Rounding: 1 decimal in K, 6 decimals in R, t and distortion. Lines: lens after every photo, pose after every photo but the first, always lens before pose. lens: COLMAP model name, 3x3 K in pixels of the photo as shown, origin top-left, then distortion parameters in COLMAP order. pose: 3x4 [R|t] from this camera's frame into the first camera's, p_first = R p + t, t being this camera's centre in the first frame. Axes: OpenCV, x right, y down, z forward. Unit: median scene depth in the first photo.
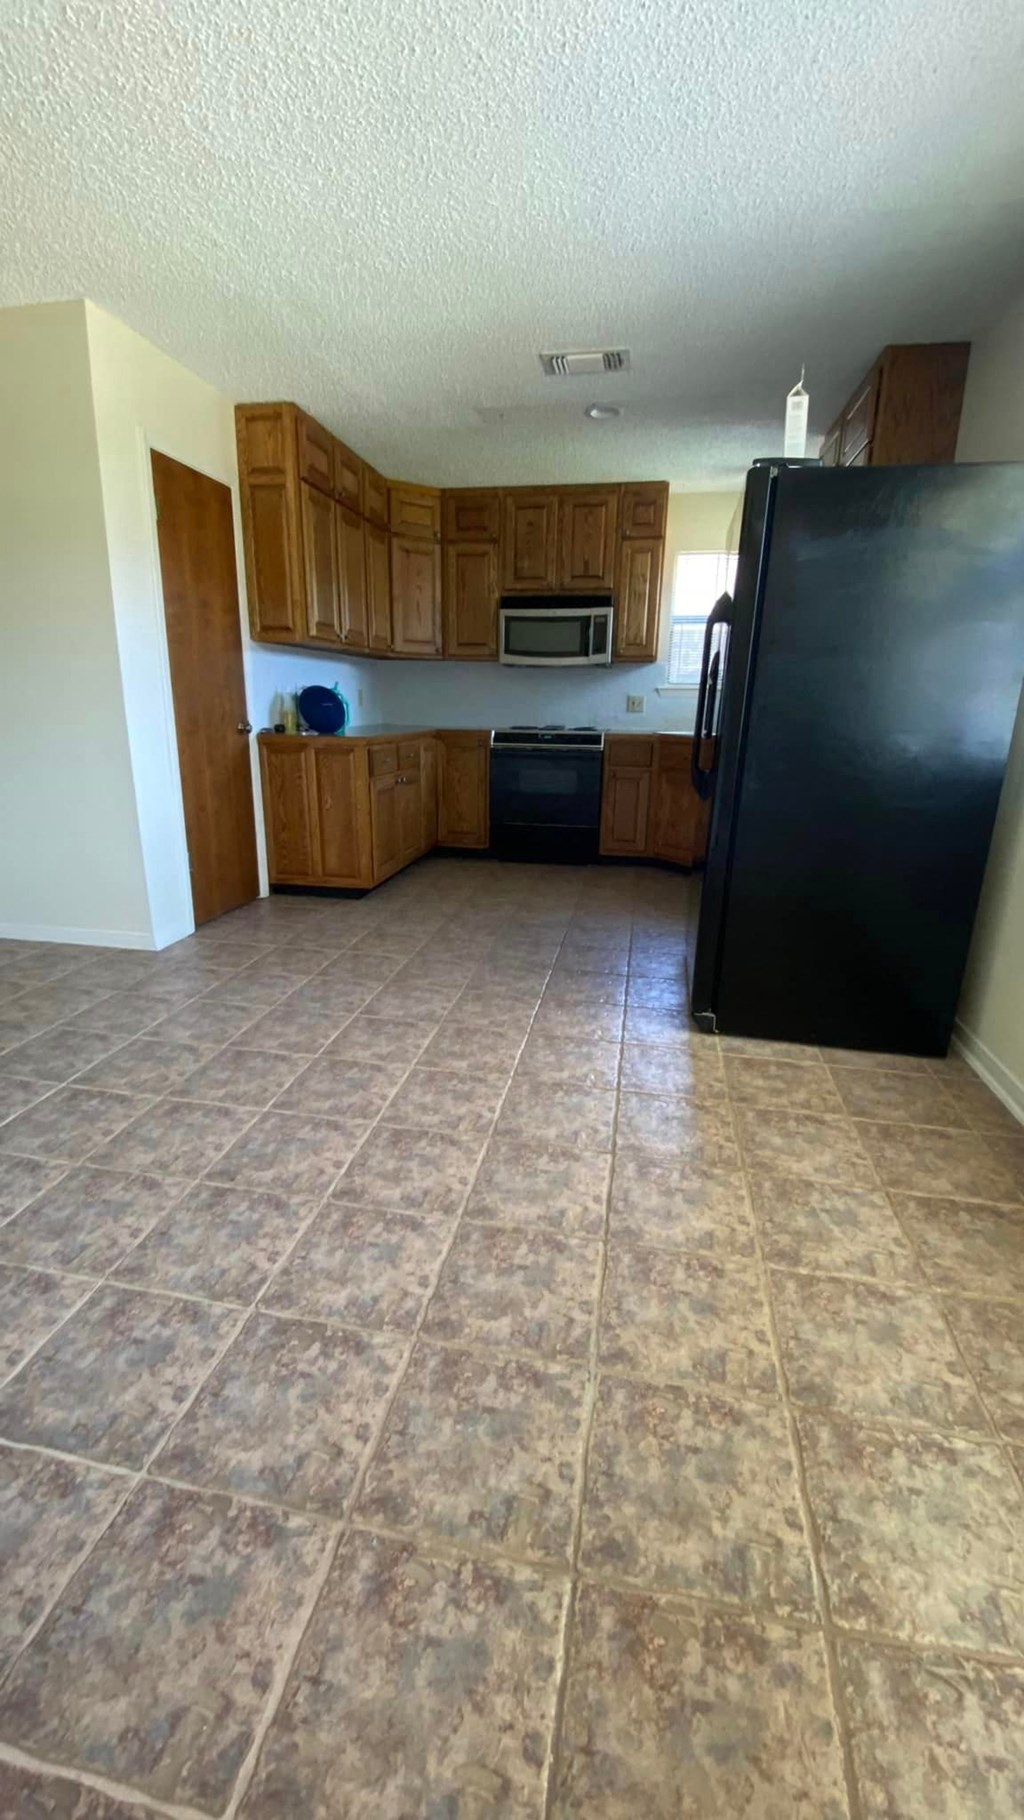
lens RADIAL K [[722.1, 0, 509.2], [0, 722.1, 916.4], [0, 0, 1]] dist [0.011409, -0.020712]
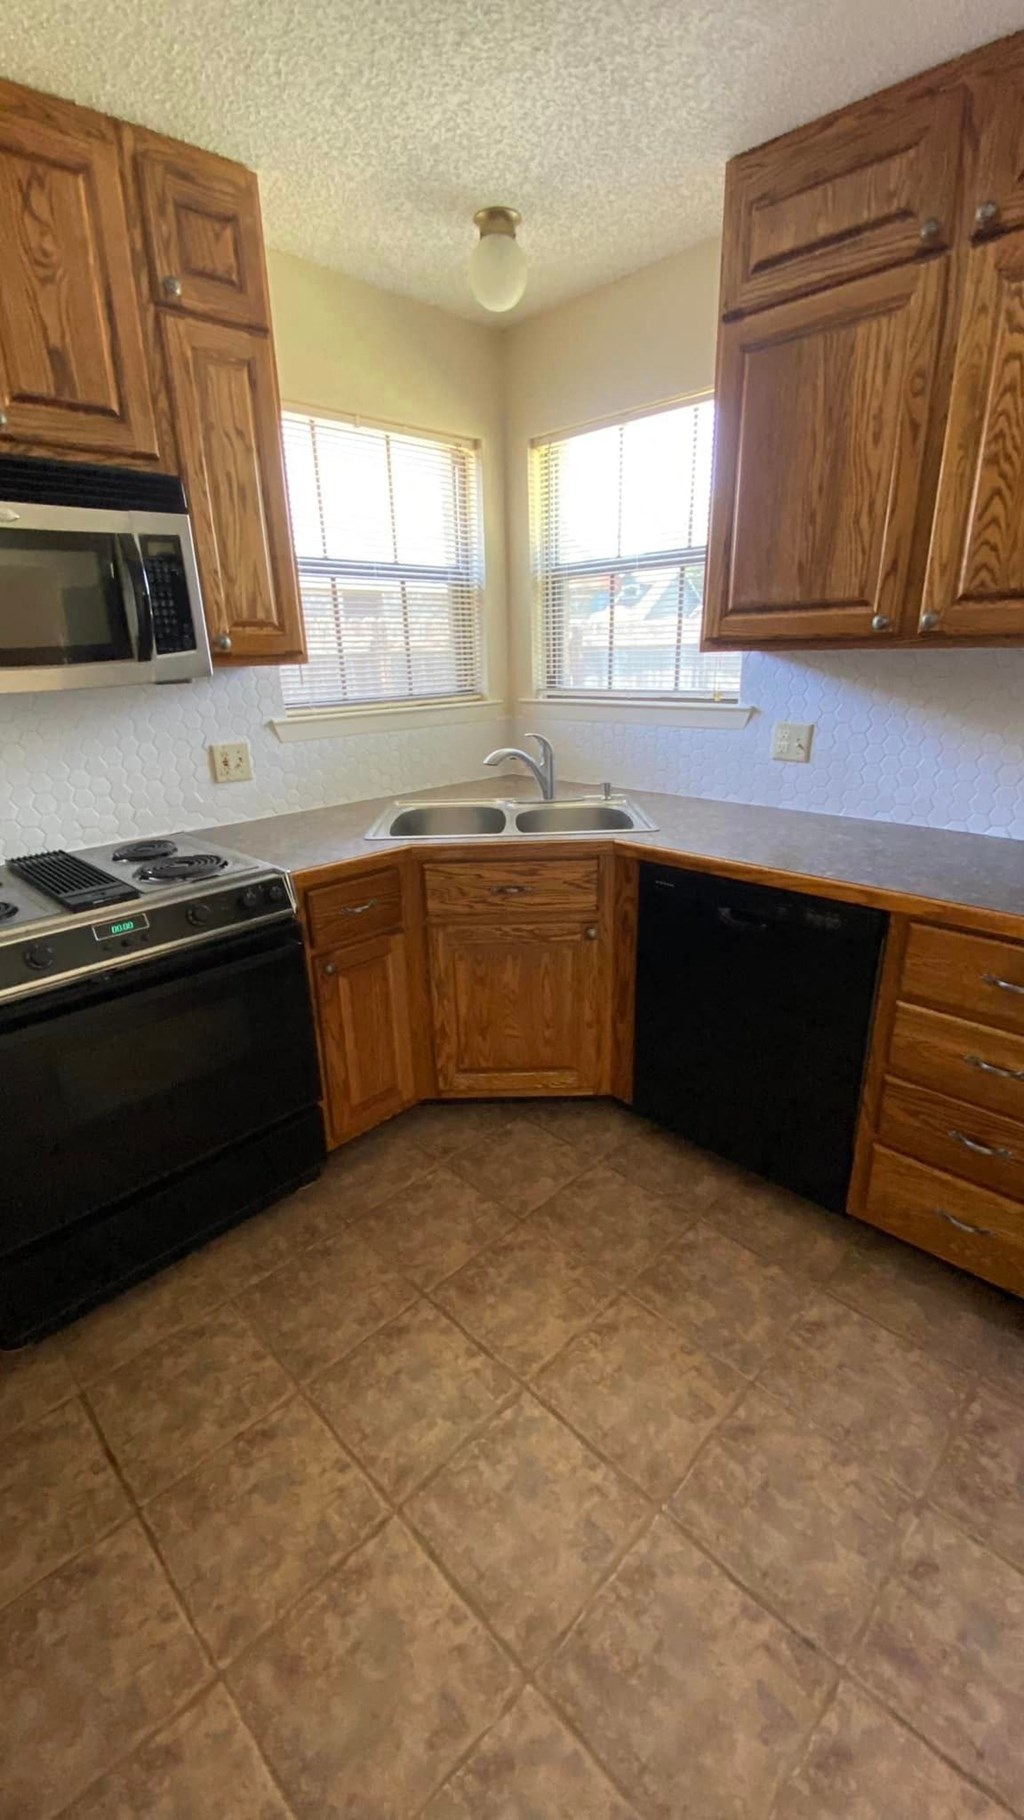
lens RADIAL K [[739.7, 0, 511.3], [0, 739.7, 900.5], [0, 0, 1]] dist [0.027516, -0.022568]
pose [[0.563077, -0.298118, 0.770759, -0.098087], [0.271603, 0.947614, 0.168103, -0.270500], [-0.780497, 0.114685, 0.614550, 0.681107]]
